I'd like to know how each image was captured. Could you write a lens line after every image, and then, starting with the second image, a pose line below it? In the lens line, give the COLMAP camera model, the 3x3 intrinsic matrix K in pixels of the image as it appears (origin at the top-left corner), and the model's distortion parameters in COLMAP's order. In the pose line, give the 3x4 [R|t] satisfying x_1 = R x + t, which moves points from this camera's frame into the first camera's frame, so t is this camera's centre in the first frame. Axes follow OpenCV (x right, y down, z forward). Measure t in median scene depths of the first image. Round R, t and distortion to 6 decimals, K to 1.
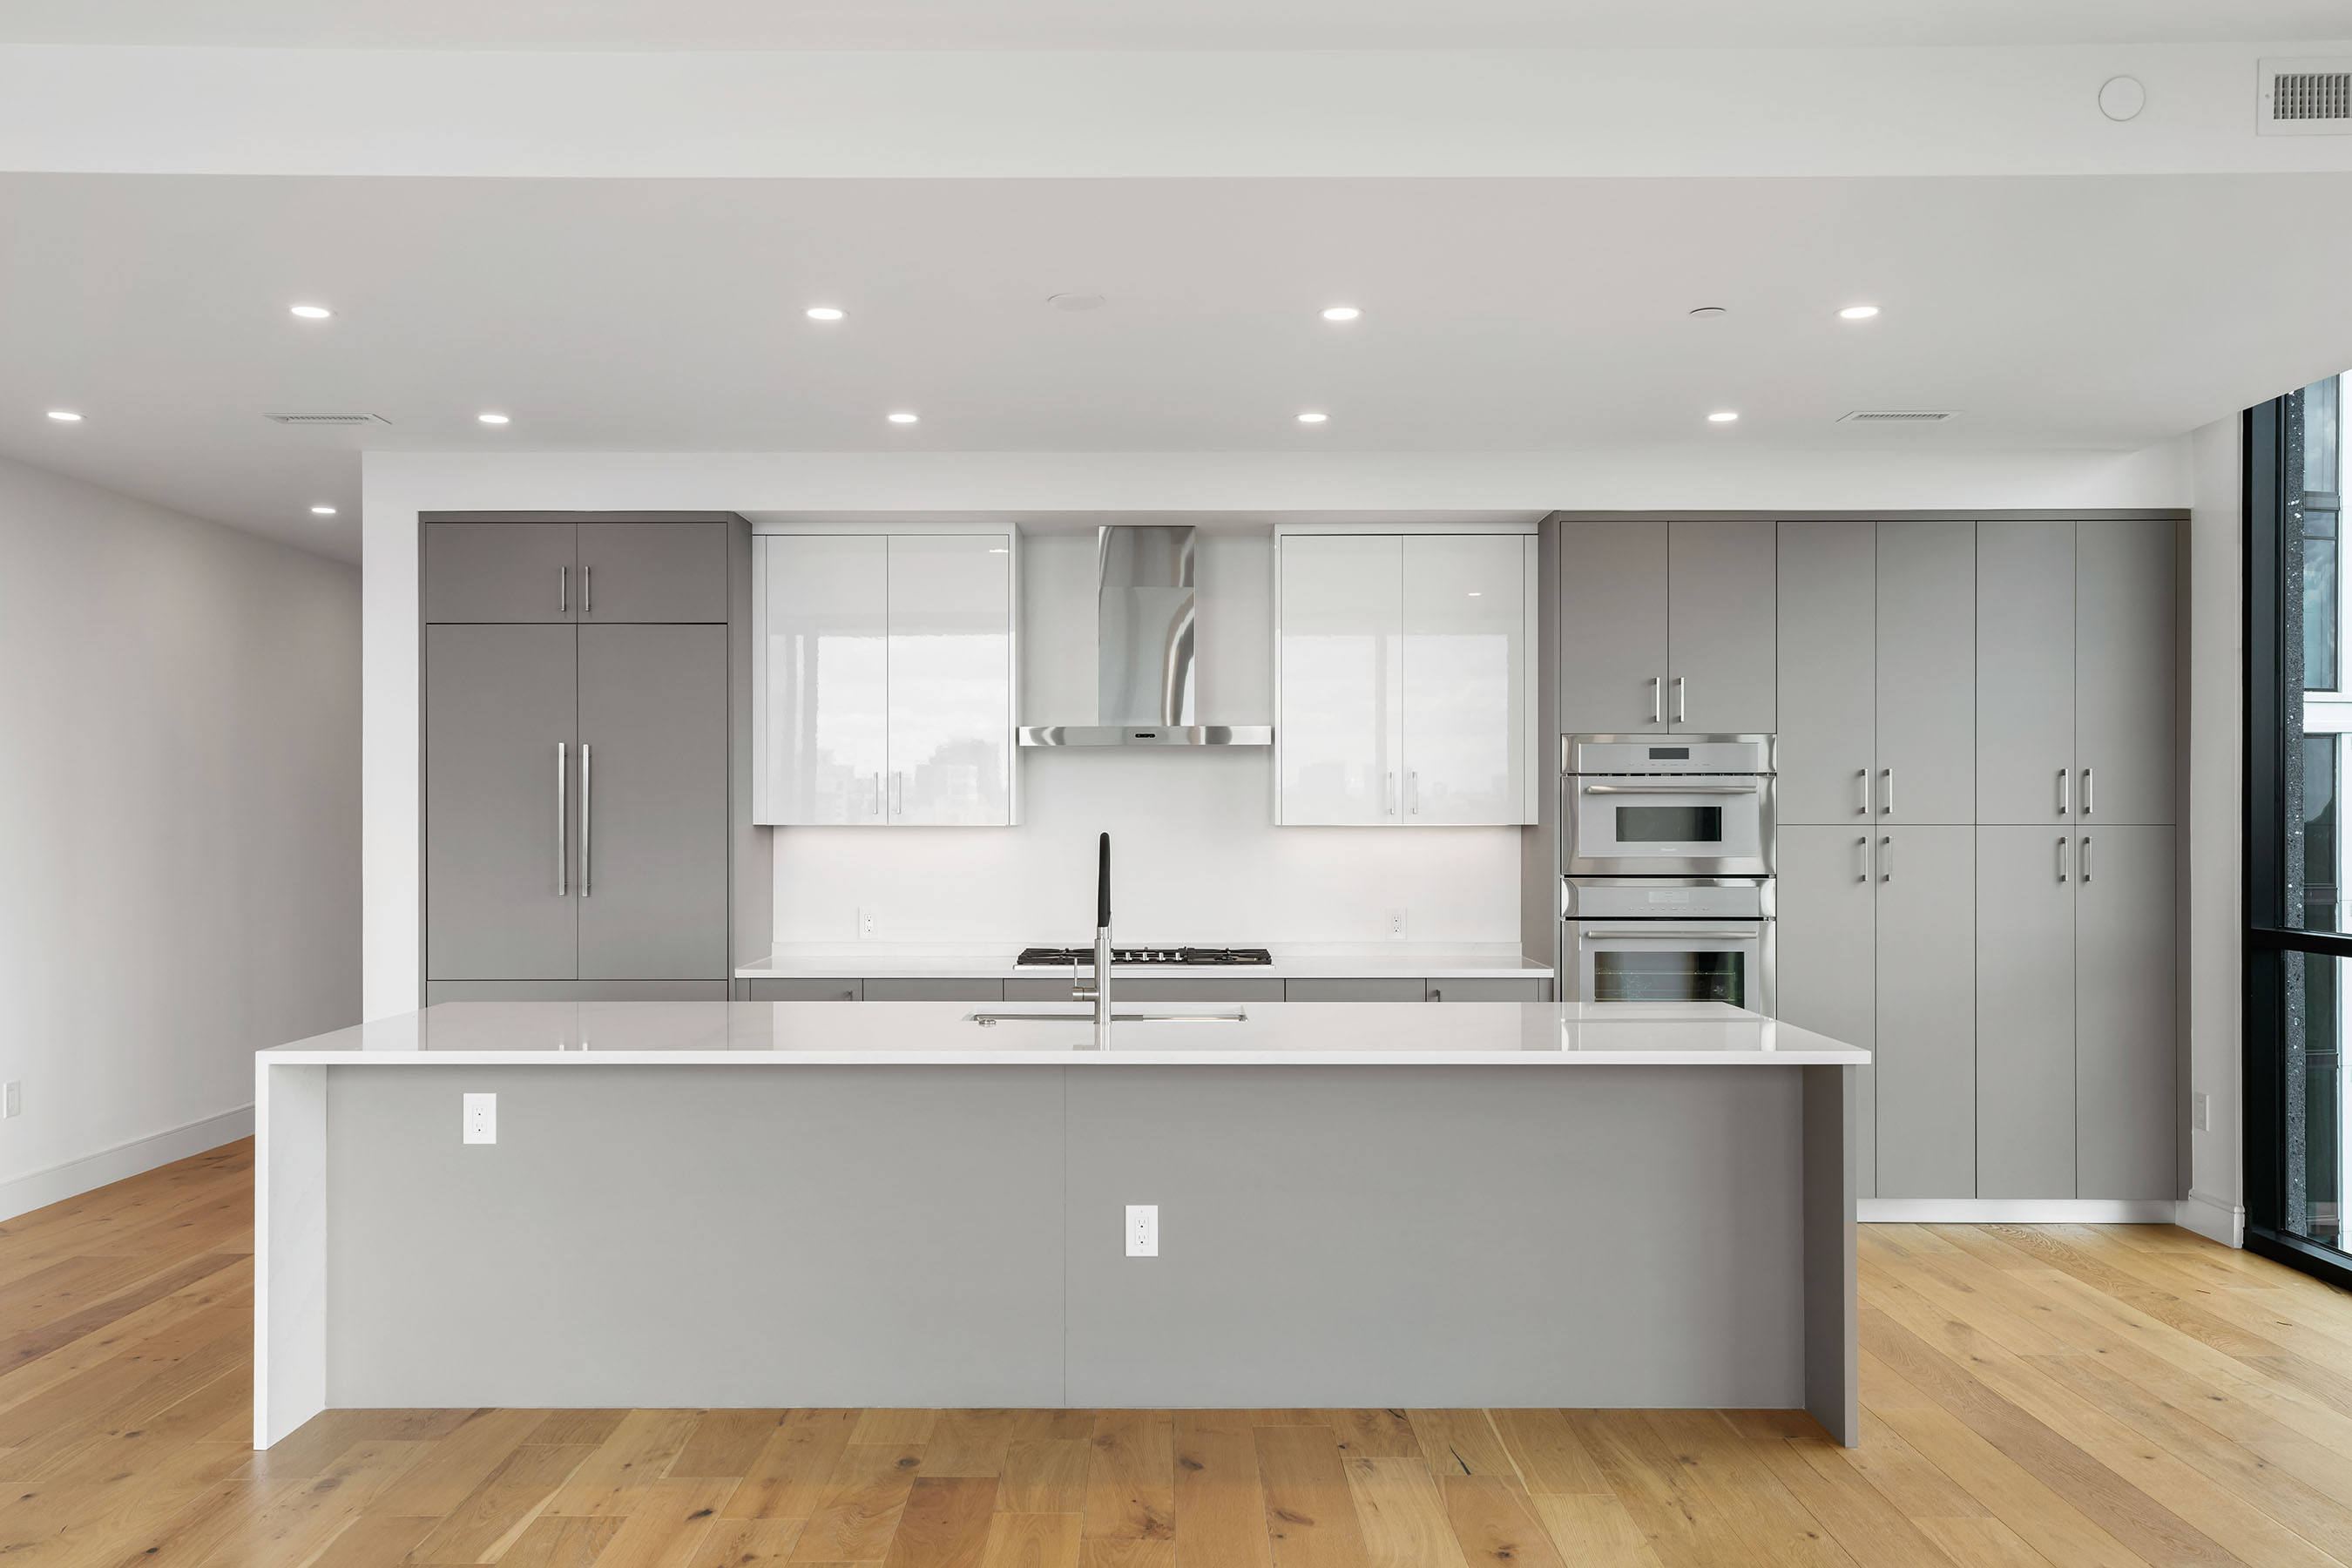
lens RADIAL K [[1907.0, 0, 1170.0], [0, 1907.0, 821.3], [0, 0, 1]] dist [0.041937, 0.002771]
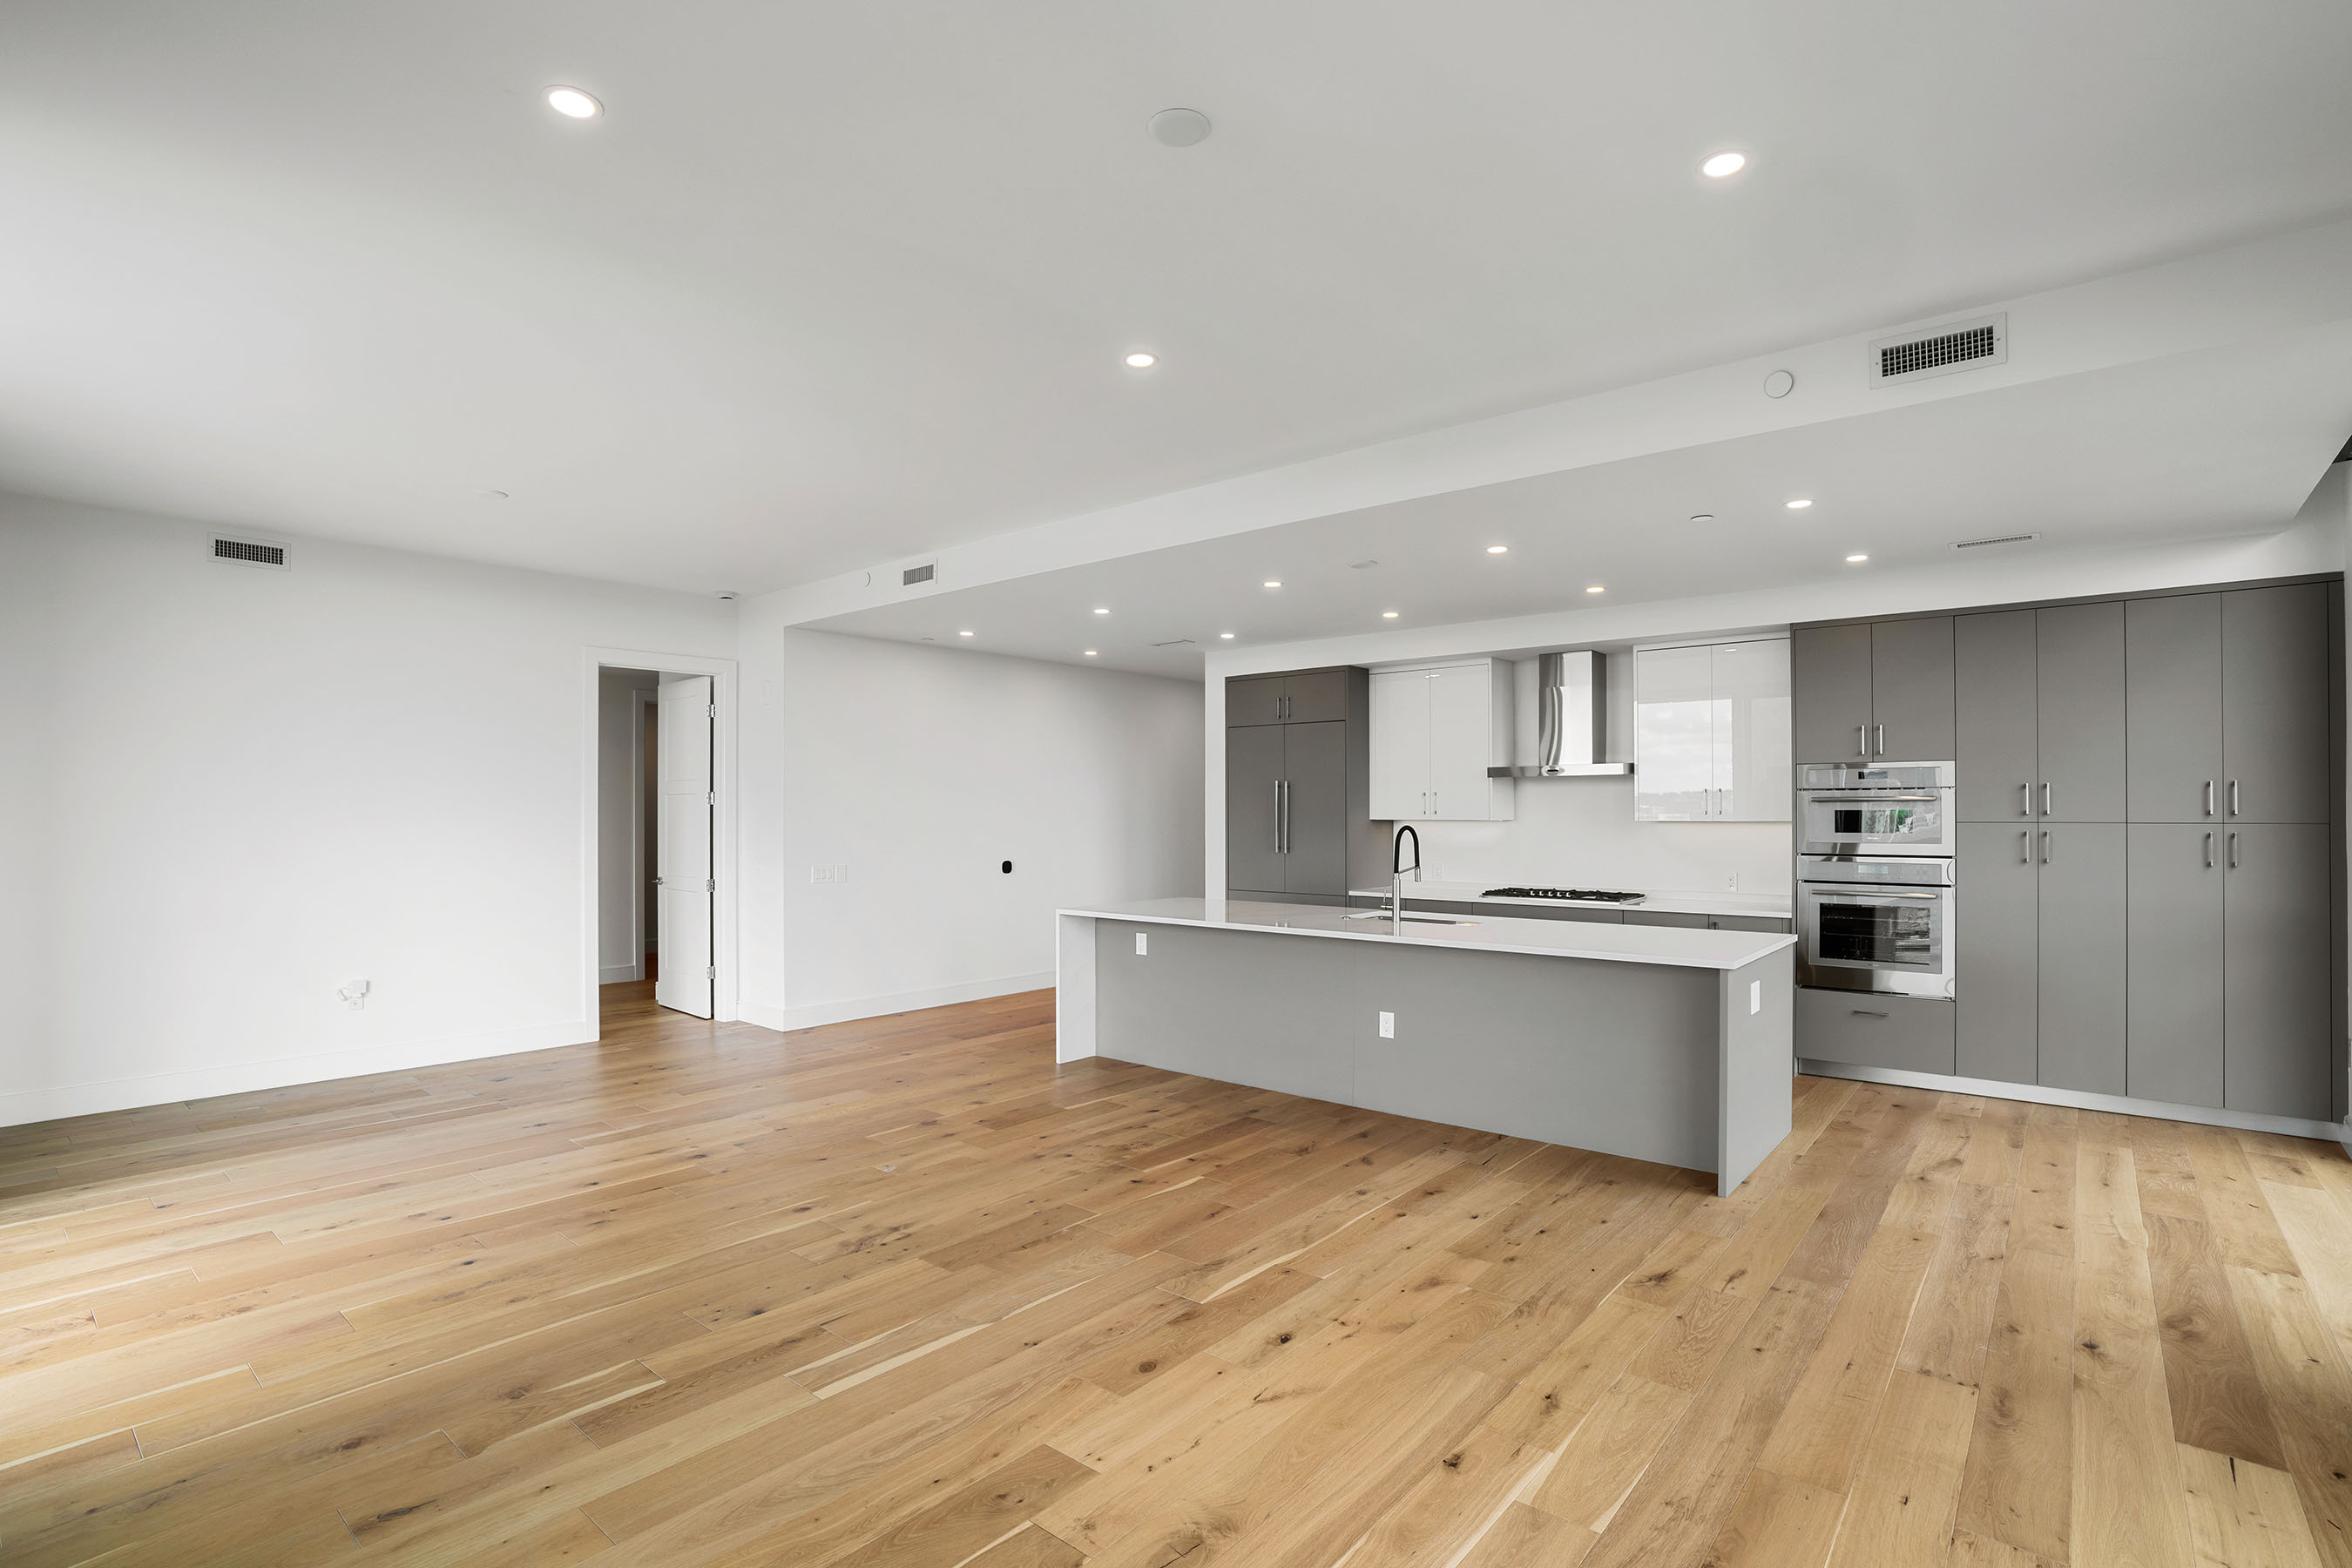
lens RADIAL K [[1117.5, 0, 1187.7], [0, 1117.5, 816.9], [0, 0, 1]] dist [-0.014127, 0.000264]
pose [[0.776925, 0.002817, -0.629587, 0.501232], [-0.000556, 0.999993, 0.003788, -0.007002], [0.629593, -0.002592, 0.776921, -0.034908]]
